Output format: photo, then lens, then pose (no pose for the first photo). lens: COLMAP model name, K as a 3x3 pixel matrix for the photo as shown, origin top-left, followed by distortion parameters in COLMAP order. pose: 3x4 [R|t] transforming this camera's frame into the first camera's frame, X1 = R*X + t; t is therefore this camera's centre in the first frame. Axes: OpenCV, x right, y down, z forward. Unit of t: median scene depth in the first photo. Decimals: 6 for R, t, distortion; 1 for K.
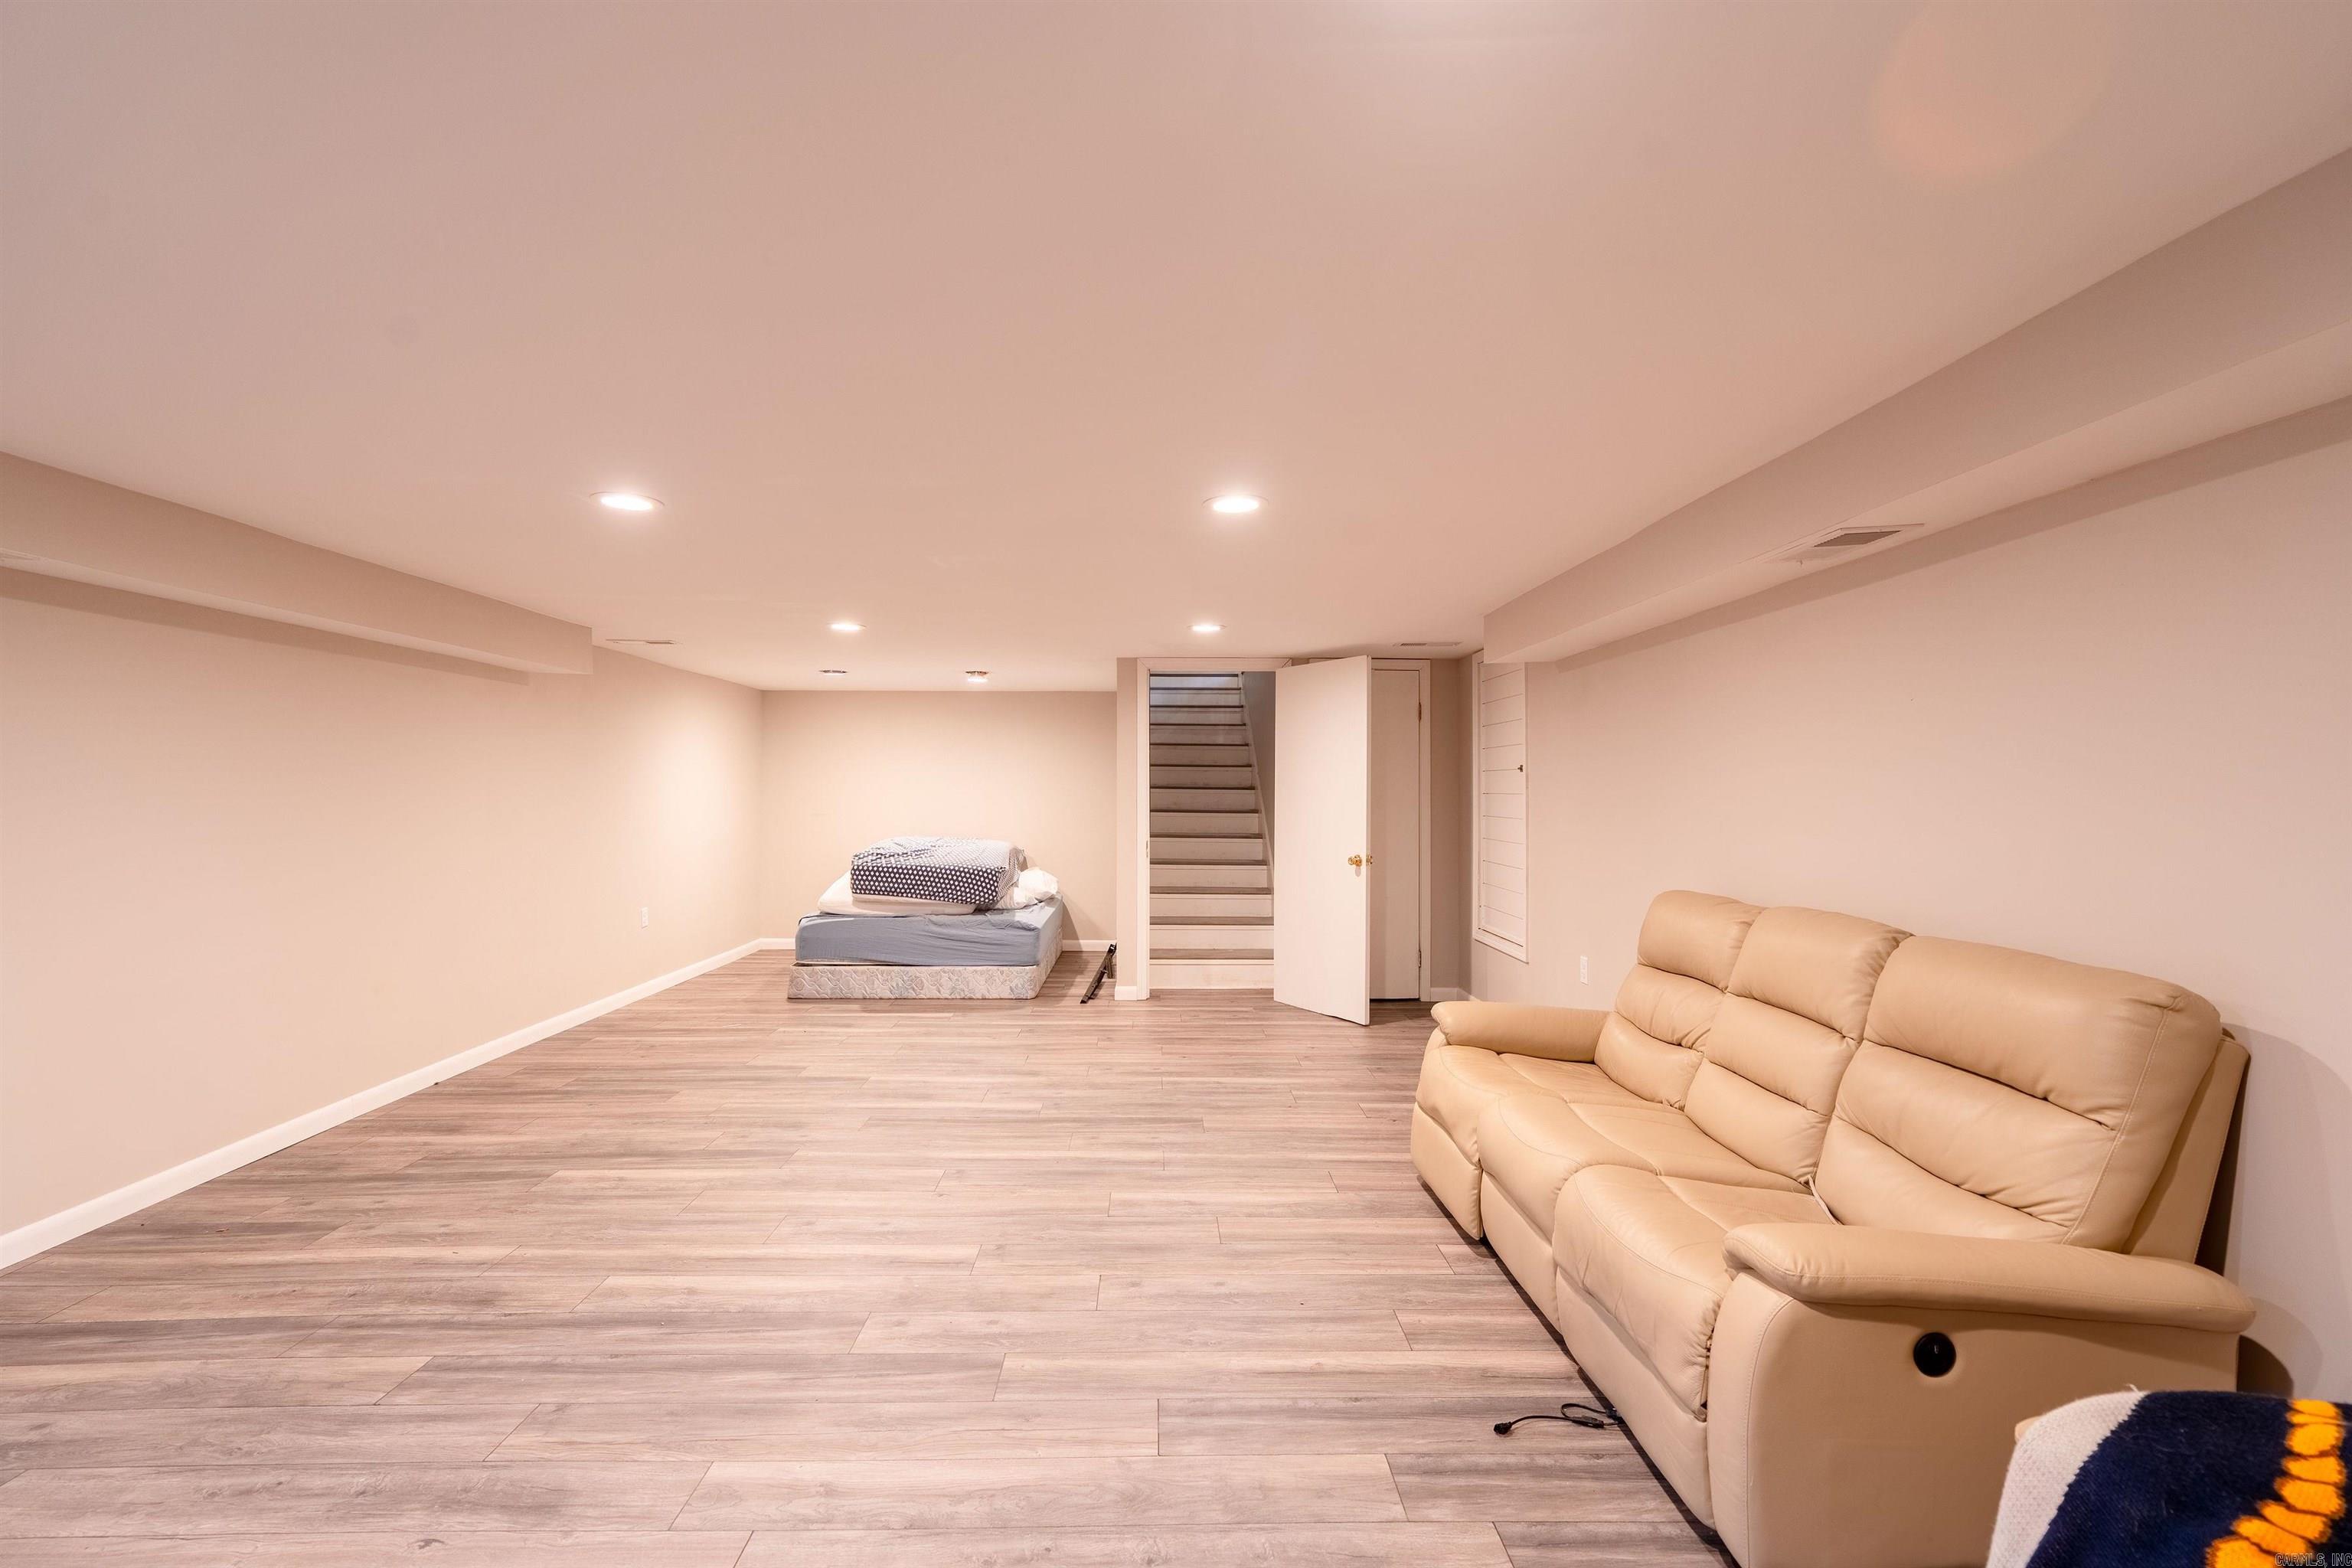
lens RADIAL K [[1050.3, 0, 1176.0], [0, 1050.3, 784.0], [0, 0, 1]] dist [-0.001988, 0.000281]
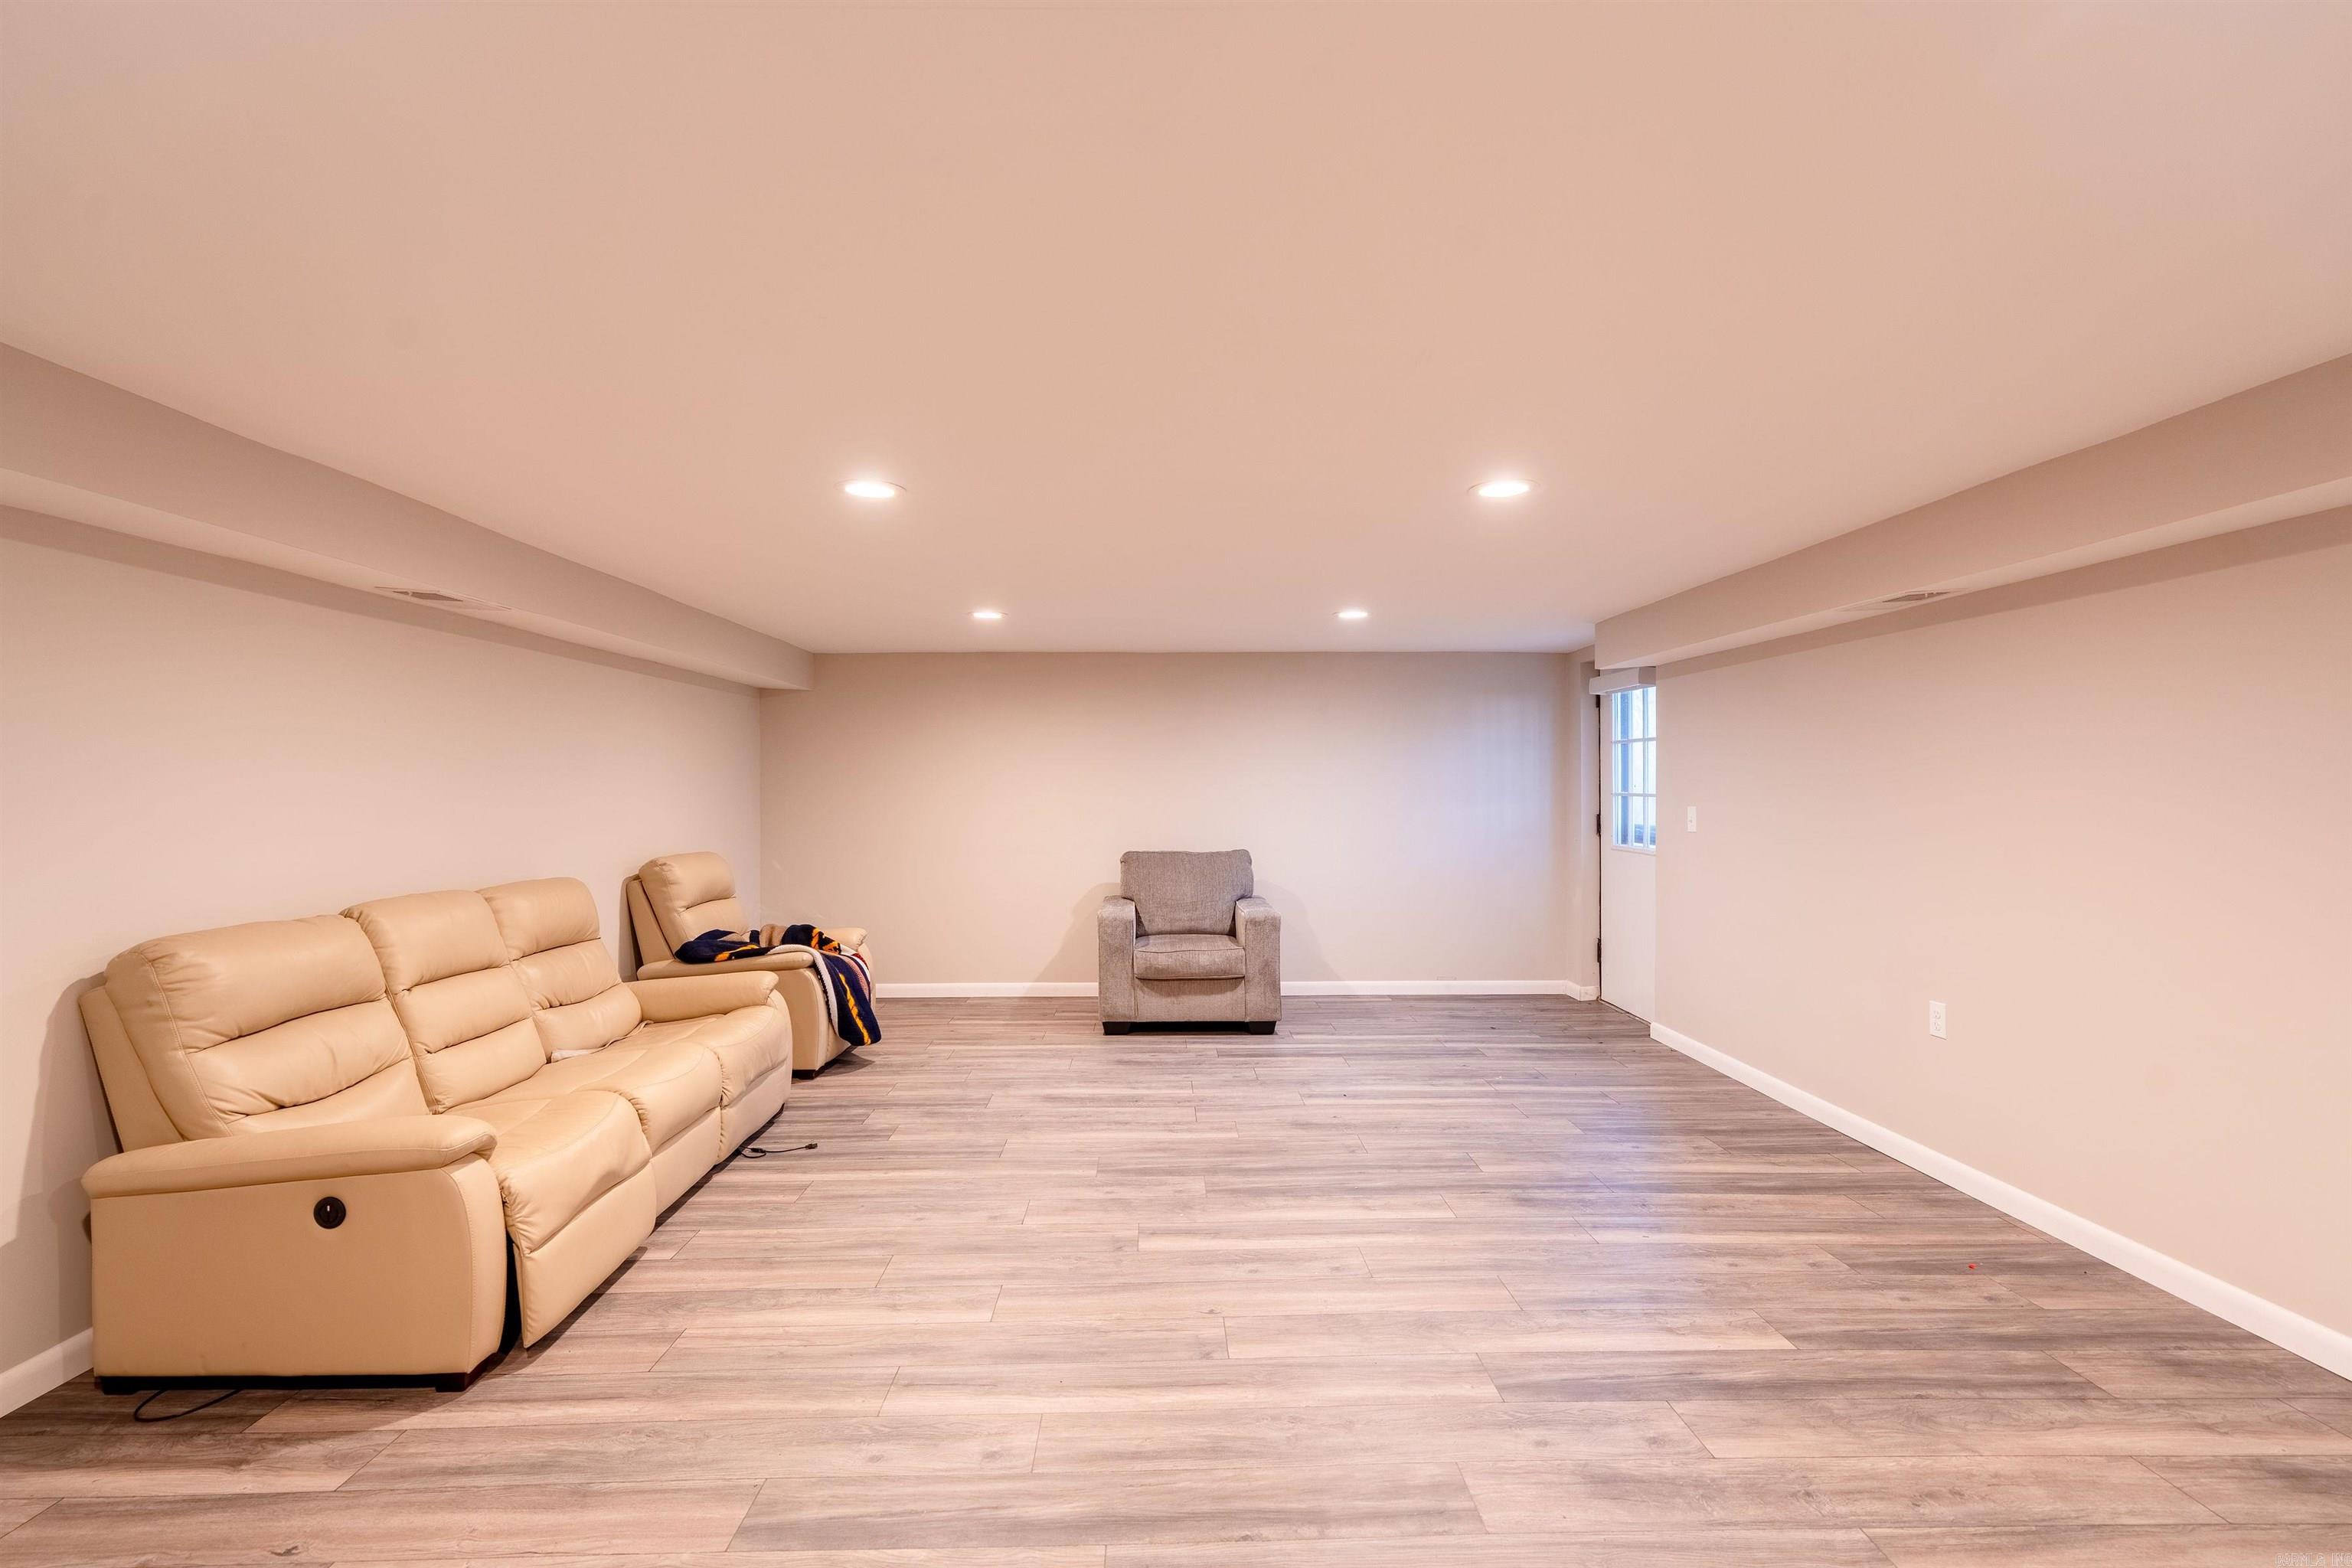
lens RADIAL K [[1050.3, 0, 1176.0], [0, 1050.3, 784.0], [0, 0, 1]] dist [-0.001988, 0.000281]
pose [[-0.999991, 0.004044, 0.001342, -0.211502], [0.004031, 0.999943, -0.009908, 0.010344], [-0.001382, -0.009902, -0.999950, 1.876257]]
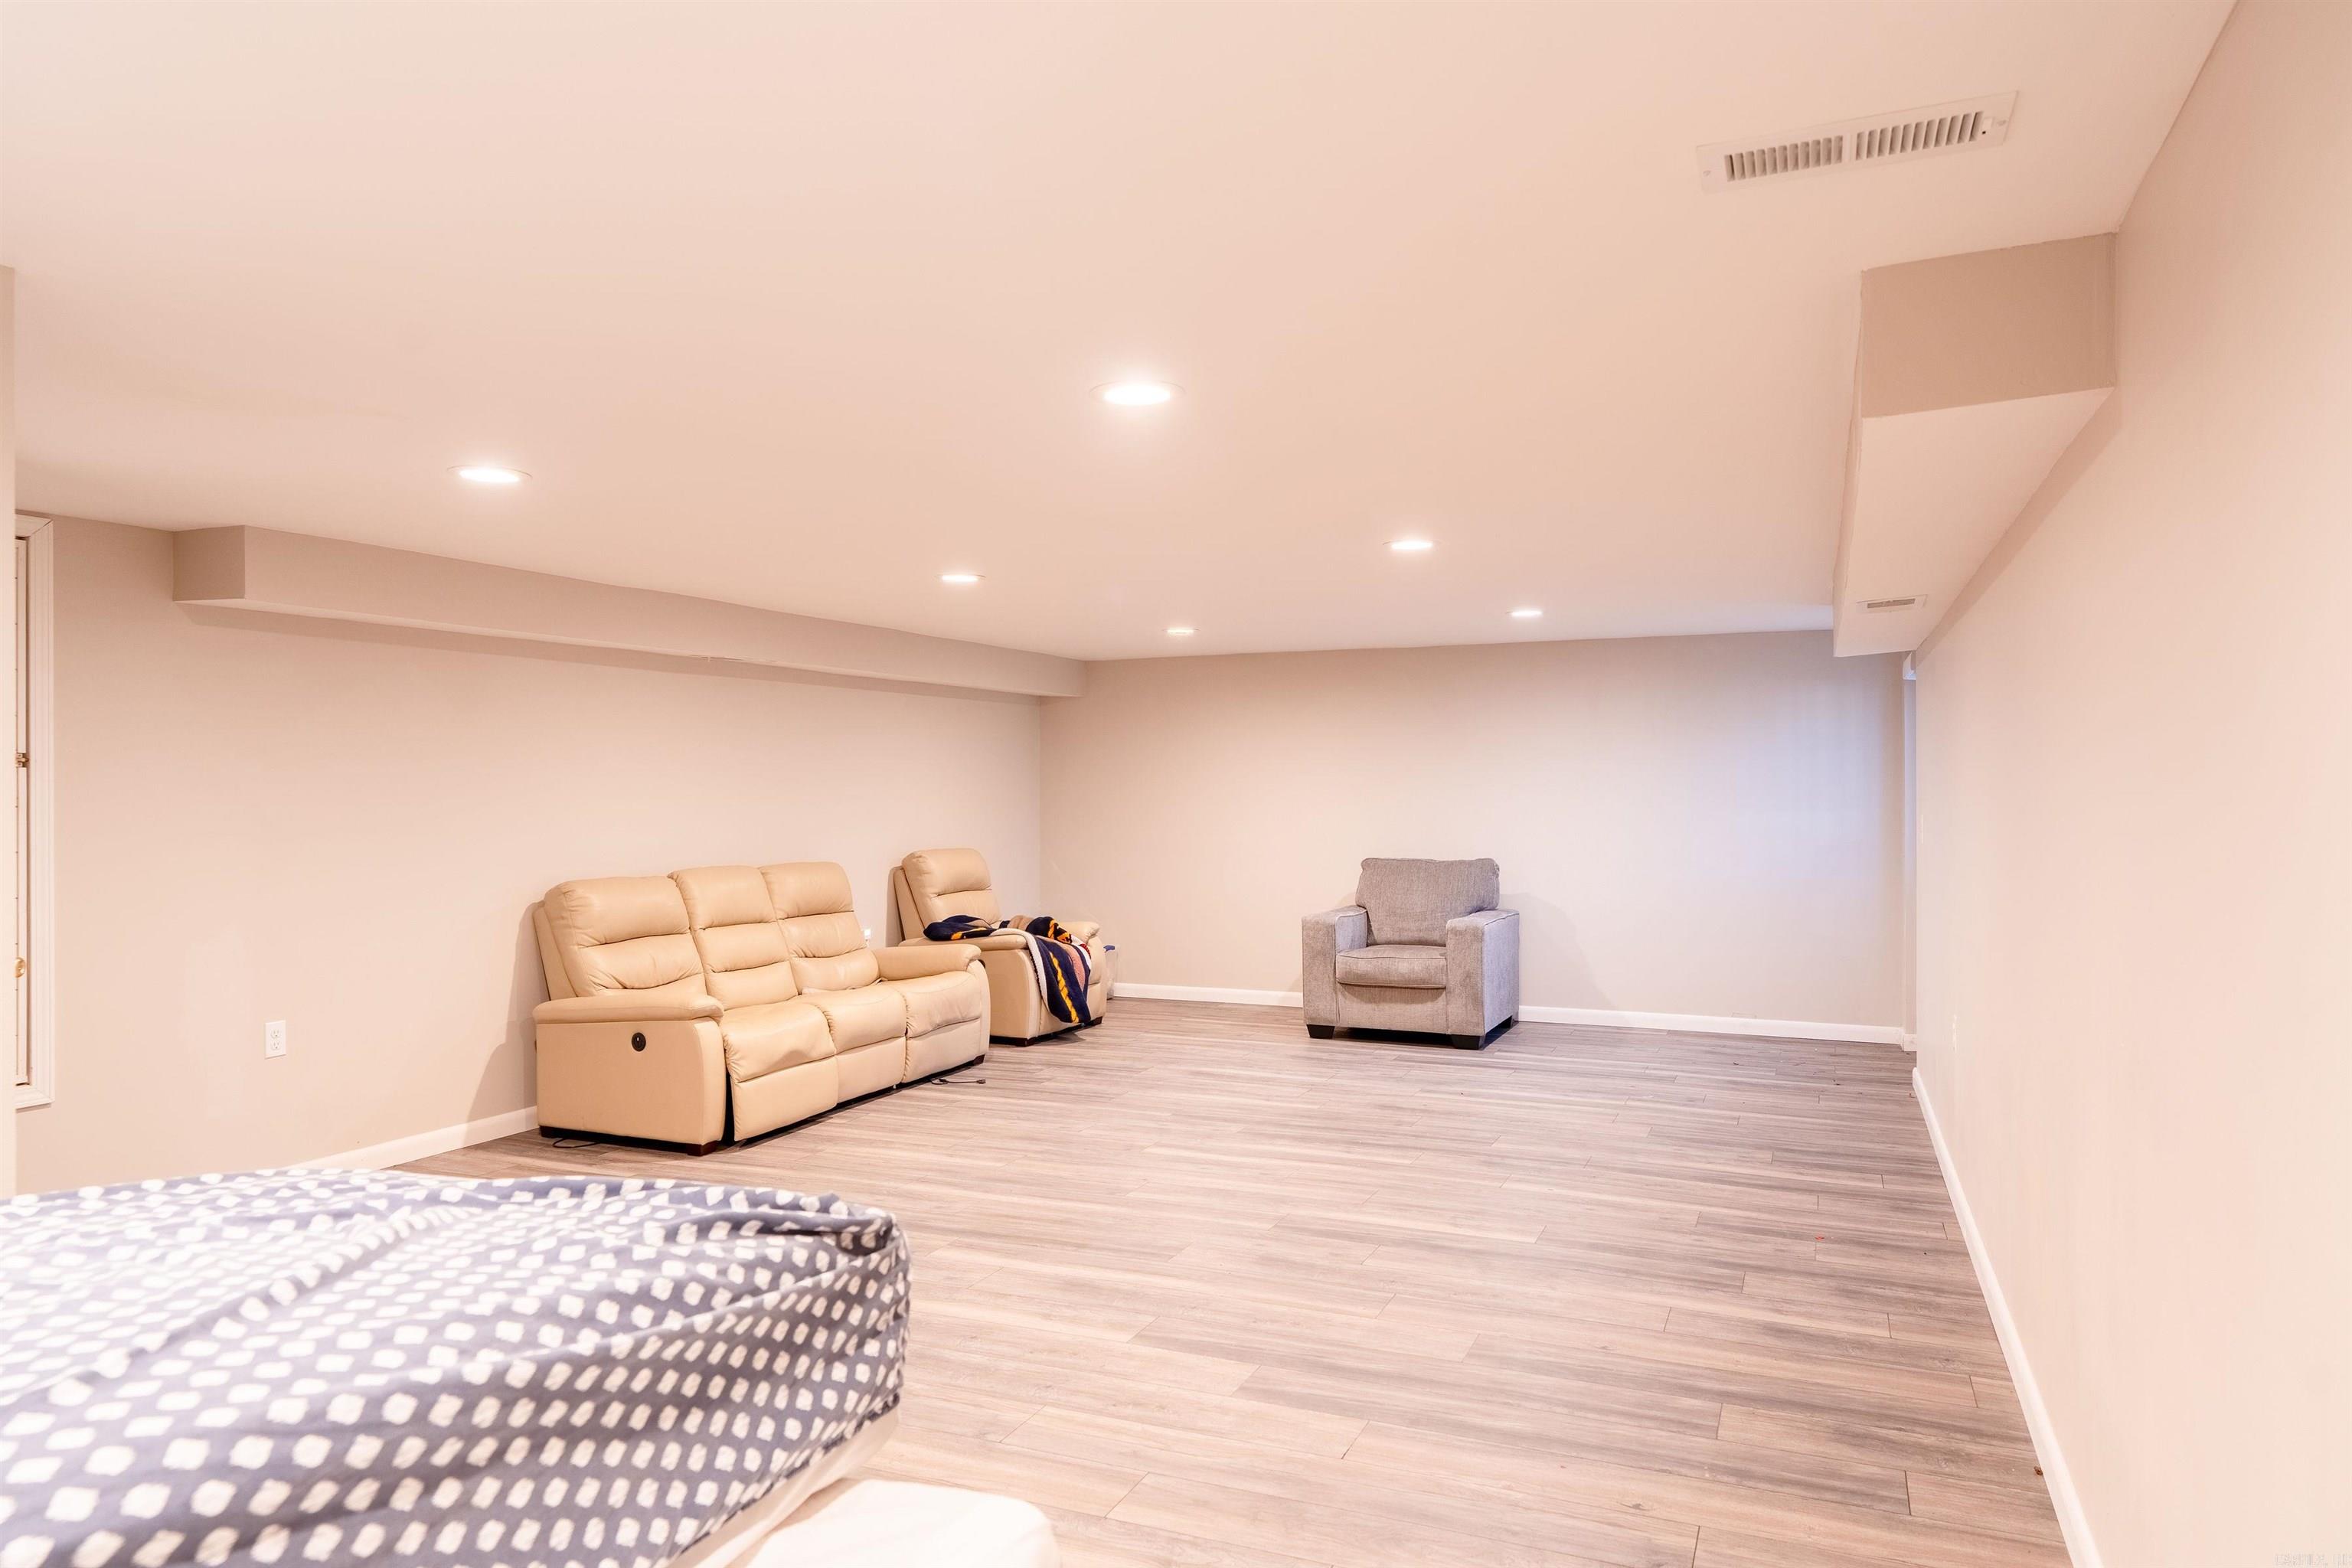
lens RADIAL K [[1477.2, 0, 1176.0], [0, 1477.2, 784.0], [0, 0, 1]] dist [-0.003548, -0.000284]
pose [[-0.908344, 0.005871, 0.418182, -0.921362], [0.001856, 0.999948, -0.010009, 0.010876], [-0.418219, -0.008316, -0.908308, 2.461495]]
